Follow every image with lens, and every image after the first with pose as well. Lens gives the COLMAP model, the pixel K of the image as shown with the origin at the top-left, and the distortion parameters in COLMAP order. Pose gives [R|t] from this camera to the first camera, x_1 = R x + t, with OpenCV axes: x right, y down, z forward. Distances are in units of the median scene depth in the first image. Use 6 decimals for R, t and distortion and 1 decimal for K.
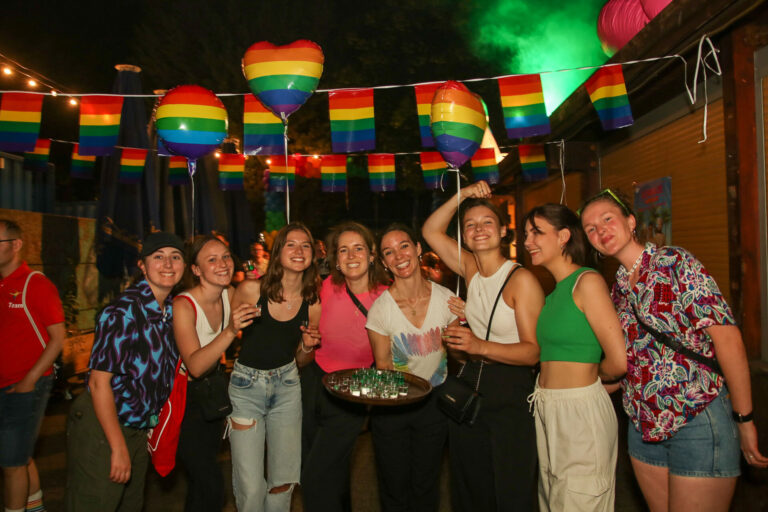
lens RADIAL K [[627.6, 0, 385.0], [0, 627.6, 259.0], [0, 0, 1]] dist [-0.103124, 0.070691]
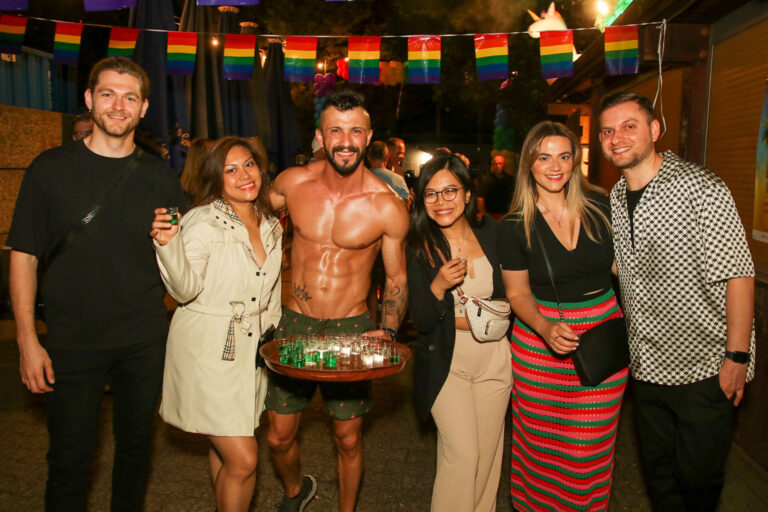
lens RADIAL K [[627.6, 0, 381.4], [0, 627.6, 260.0], [0, 0, 1]] dist [-0.103124, 0.070691]
pose [[0.994011, 0.045025, -0.099569, 0.062391], [-0.031169, 0.990139, 0.136580, 0.012695], [0.104737, -0.132659, 0.985612, 0.387372]]
